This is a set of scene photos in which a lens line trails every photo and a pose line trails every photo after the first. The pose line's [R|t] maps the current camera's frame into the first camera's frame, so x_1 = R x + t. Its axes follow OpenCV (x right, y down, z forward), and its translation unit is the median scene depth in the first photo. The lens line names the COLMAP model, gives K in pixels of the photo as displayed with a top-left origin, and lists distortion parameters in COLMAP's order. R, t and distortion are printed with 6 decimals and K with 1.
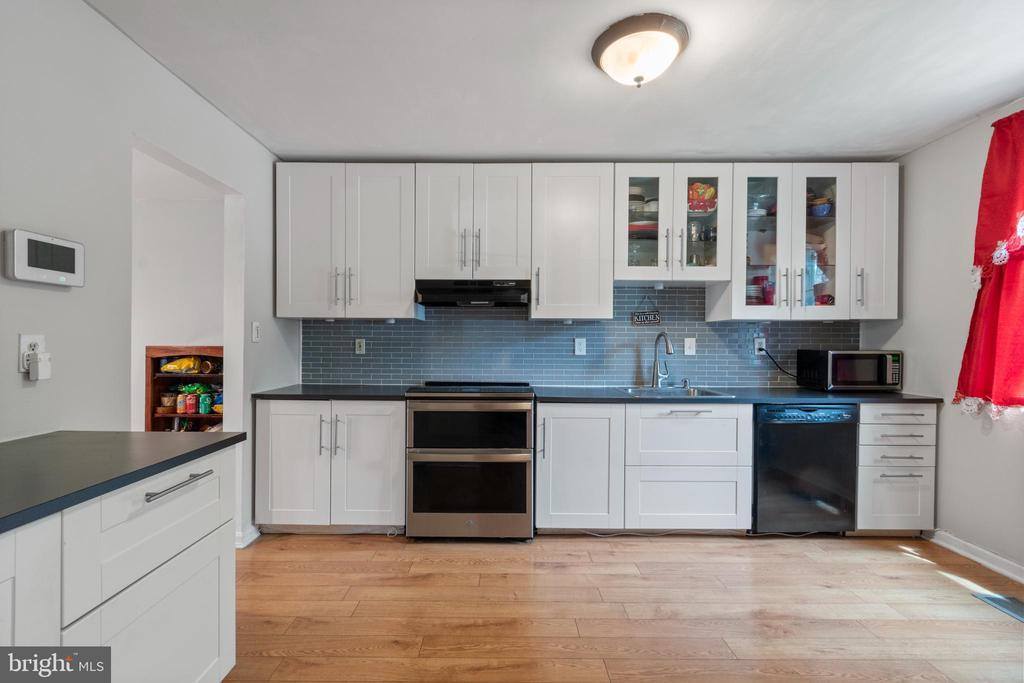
lens RADIAL K [[449.9, 0, 514.8], [0, 449.9, 346.6], [0, 0, 1]] dist [0.006637, -0.004306]
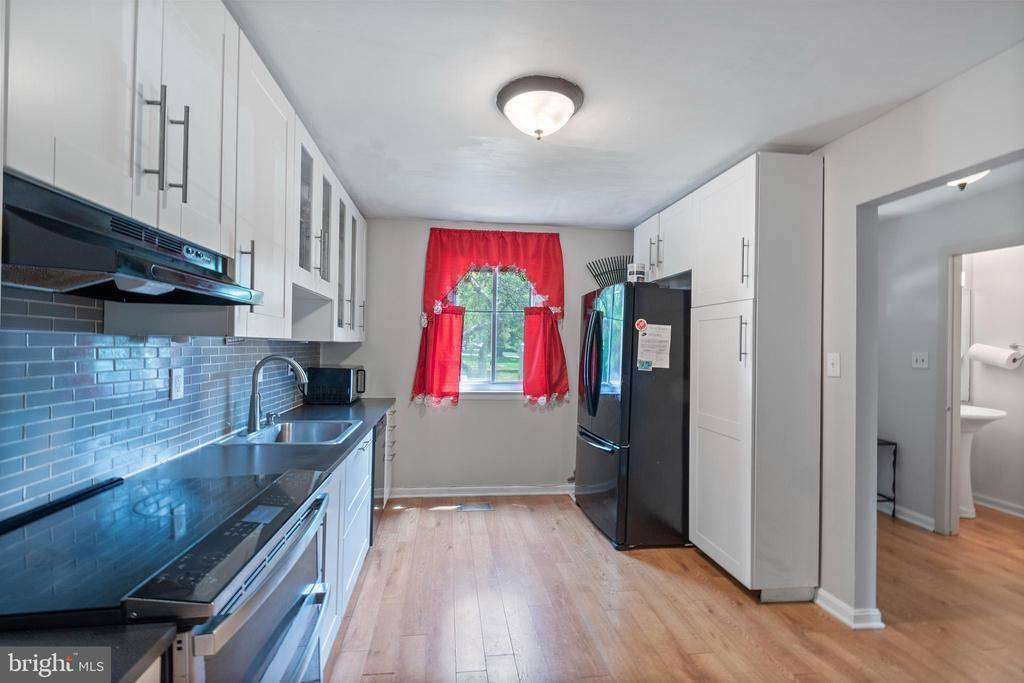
lens RADIAL K [[449.9, 0, 496.1], [0, 449.9, 345.9], [0, 0, 1]] dist [0.006637, -0.004306]
pose [[-0.106363, -0.004621, 0.994317, -0.521141], [-0.006438, 0.999971, 0.003959, -0.059946], [-0.994306, -0.005981, -0.106390, 0.807880]]
